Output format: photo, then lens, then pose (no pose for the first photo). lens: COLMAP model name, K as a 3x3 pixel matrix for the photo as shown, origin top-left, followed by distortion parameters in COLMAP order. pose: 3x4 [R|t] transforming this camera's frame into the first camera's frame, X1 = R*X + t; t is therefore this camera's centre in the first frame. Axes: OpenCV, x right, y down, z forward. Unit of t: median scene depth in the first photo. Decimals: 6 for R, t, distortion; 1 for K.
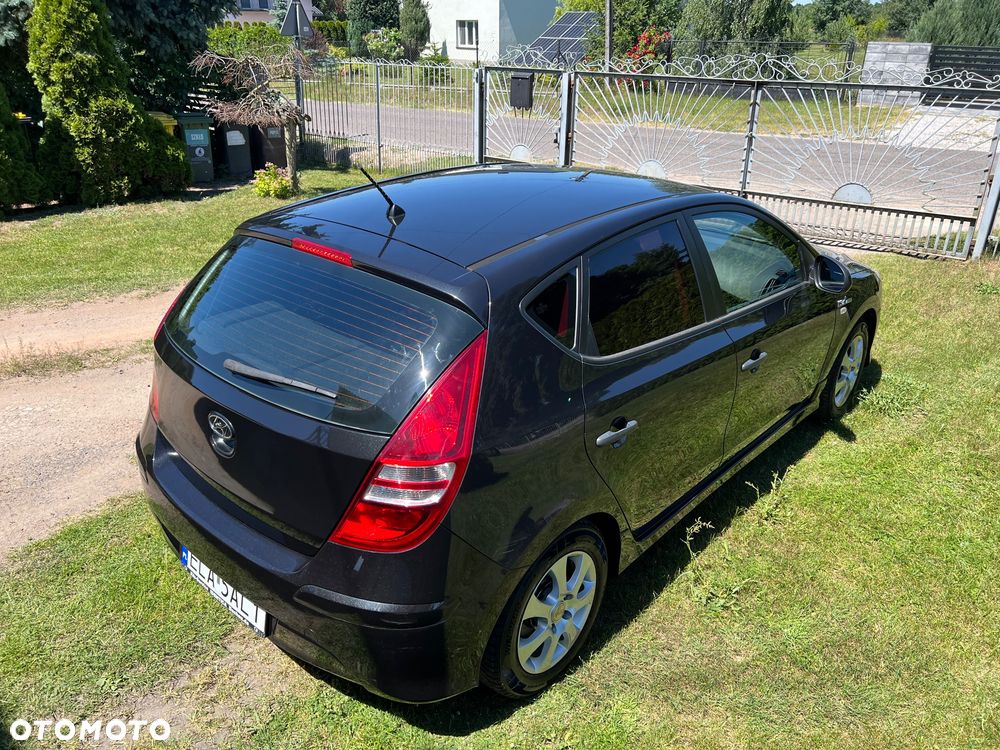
lens RADIAL K [[763.4, 0, 498.8], [0, 763.4, 376.0], [0, 0, 1]] dist [0.058135, -0.066685]
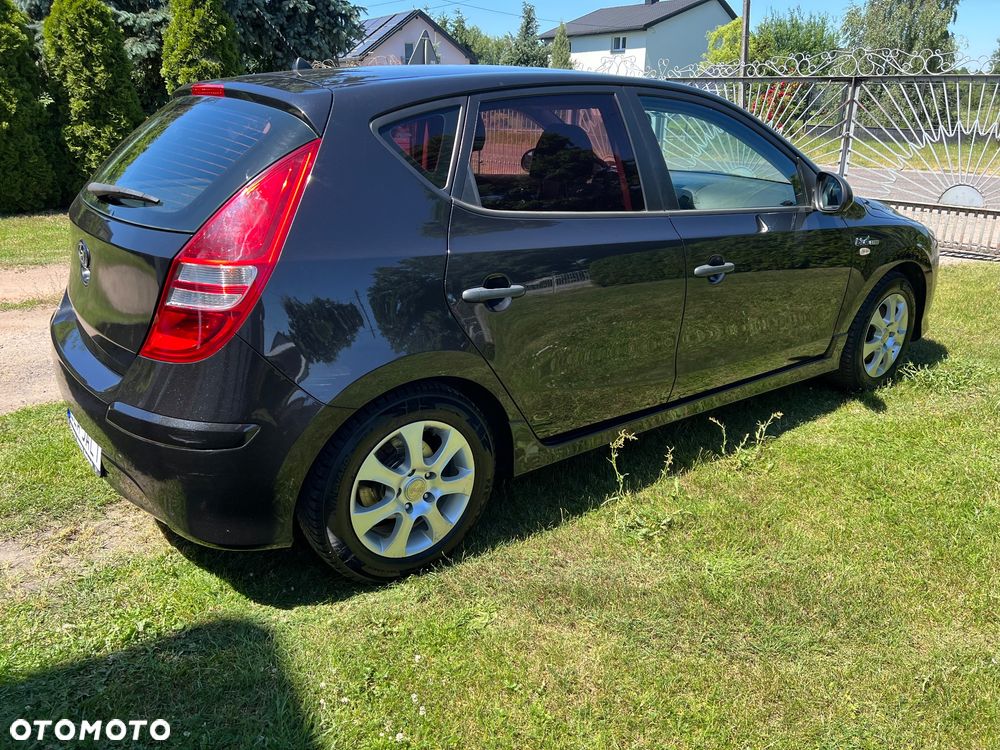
lens RADIAL K [[763.4, 0, 496.5], [0, 763.4, 358.2], [0, 0, 1]] dist [0.058135, -0.066685]
pose [[0.980809, 0.064880, -0.183858, 0.106484], [-0.082173, 0.992721, -0.088052, 0.074813], [0.176807, 0.101471, 0.979001, 0.044561]]
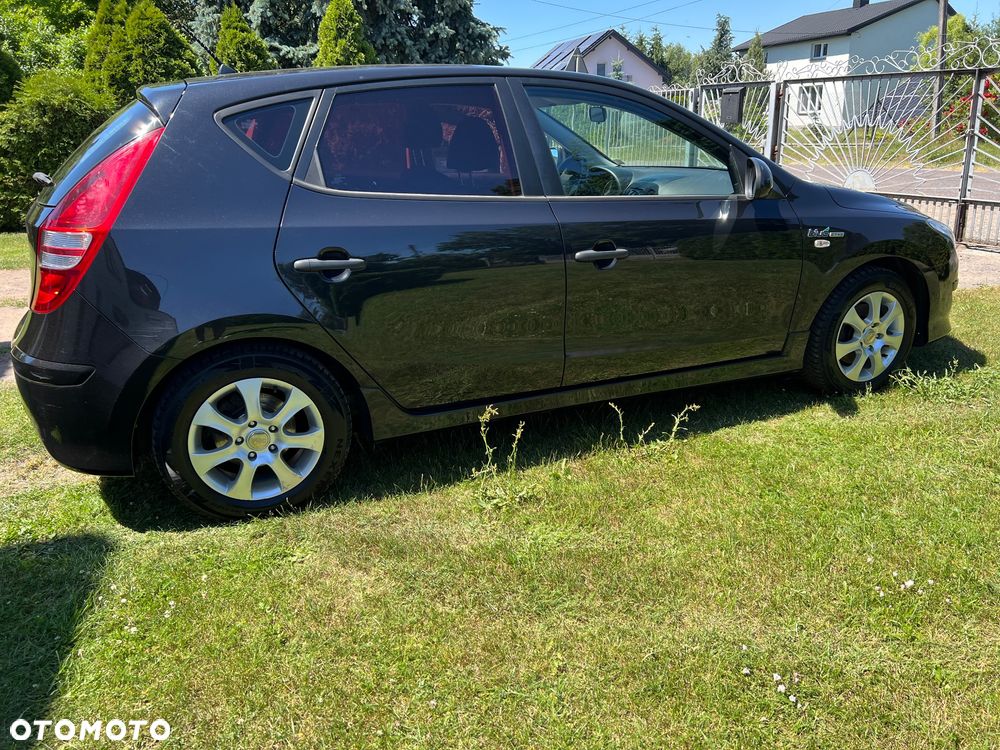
lens RADIAL K [[763.4, 0, 506.3], [0, 763.4, 365.9], [0, 0, 1]] dist [0.058135, -0.066685]
pose [[0.905742, 0.101110, -0.411593, 0.253694], [-0.144939, 0.986470, -0.076616, 0.080014], [0.398278, 0.129050, 0.908142, 0.069844]]
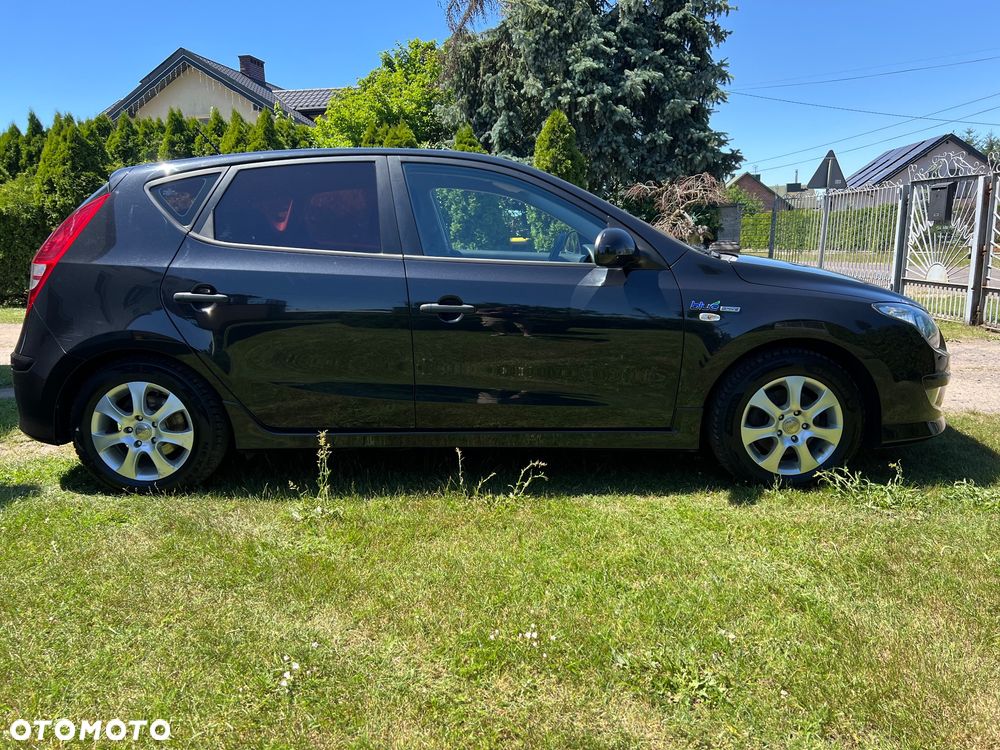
lens RADIAL K [[763.4, 0, 498.4], [0, 763.4, 373.9], [0, 0, 1]] dist [0.058135, -0.066685]
pose [[0.658587, 0.115587, -0.743574, 0.460461], [-0.290328, 0.950657, -0.109367, 0.061213], [0.694243, 0.287908, 0.659648, 0.178878]]
